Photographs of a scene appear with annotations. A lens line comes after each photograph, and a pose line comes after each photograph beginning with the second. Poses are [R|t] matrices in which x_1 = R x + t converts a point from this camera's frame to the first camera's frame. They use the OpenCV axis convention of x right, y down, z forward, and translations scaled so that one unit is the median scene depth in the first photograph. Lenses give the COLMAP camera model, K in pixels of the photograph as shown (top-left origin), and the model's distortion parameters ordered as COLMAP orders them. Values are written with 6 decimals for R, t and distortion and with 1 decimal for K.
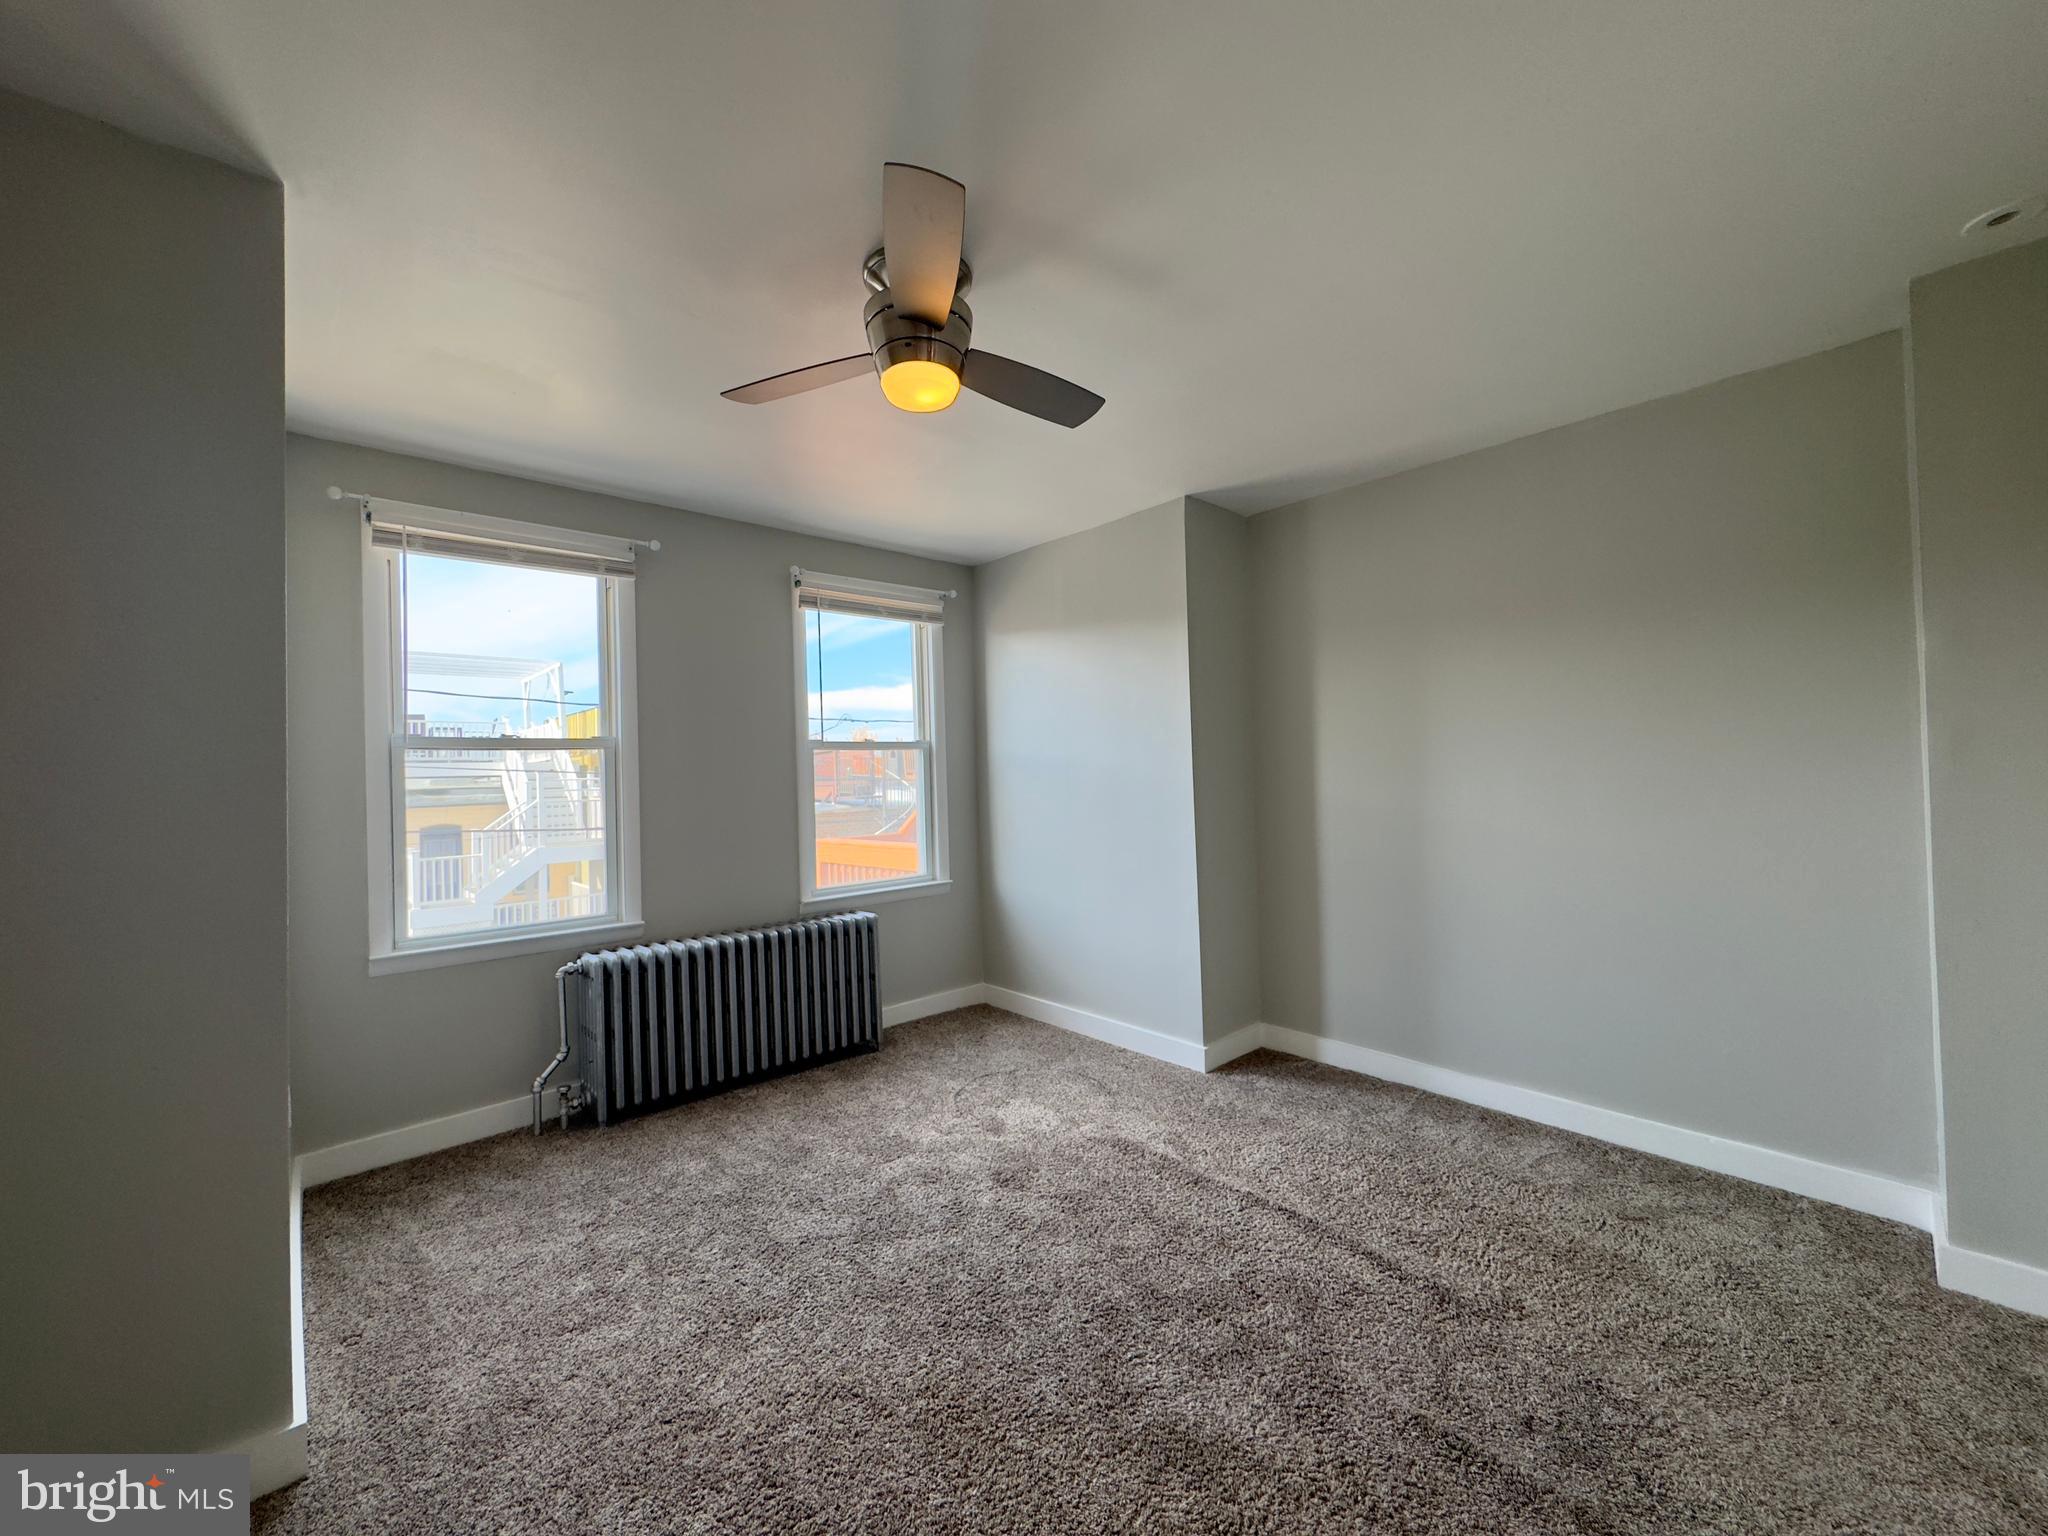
lens RADIAL K [[812.5, 0, 1019.9], [0, 812.5, 767.0], [0, 0, 1]] dist [-0.007400, 0.000421]
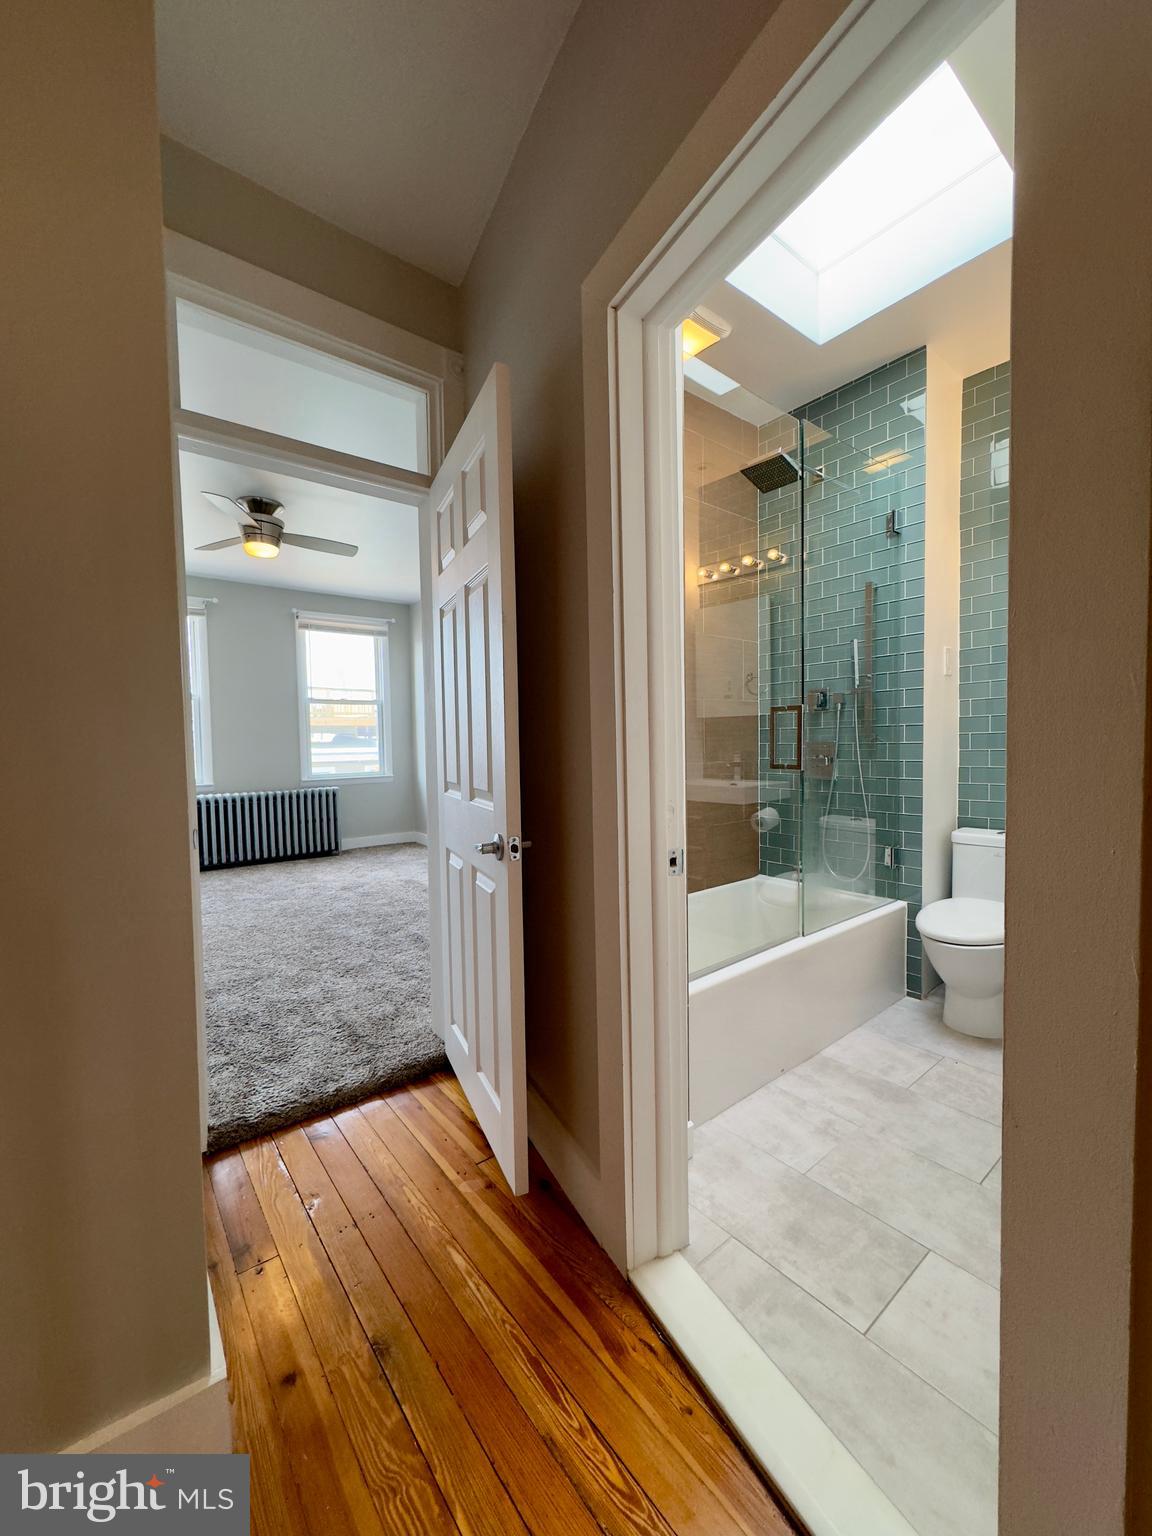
lens RADIAL K [[609.3, 0, 575.6], [0, 609.3, 766.5], [0, 0, 1]] dist [-0.007400, 0.000421]
pose [[0.997891, 0.015774, -0.062967, 0.490419], [-0.012521, 0.998583, 0.051731, 0.048018], [0.063694, -0.050833, 0.996674, -0.431114]]
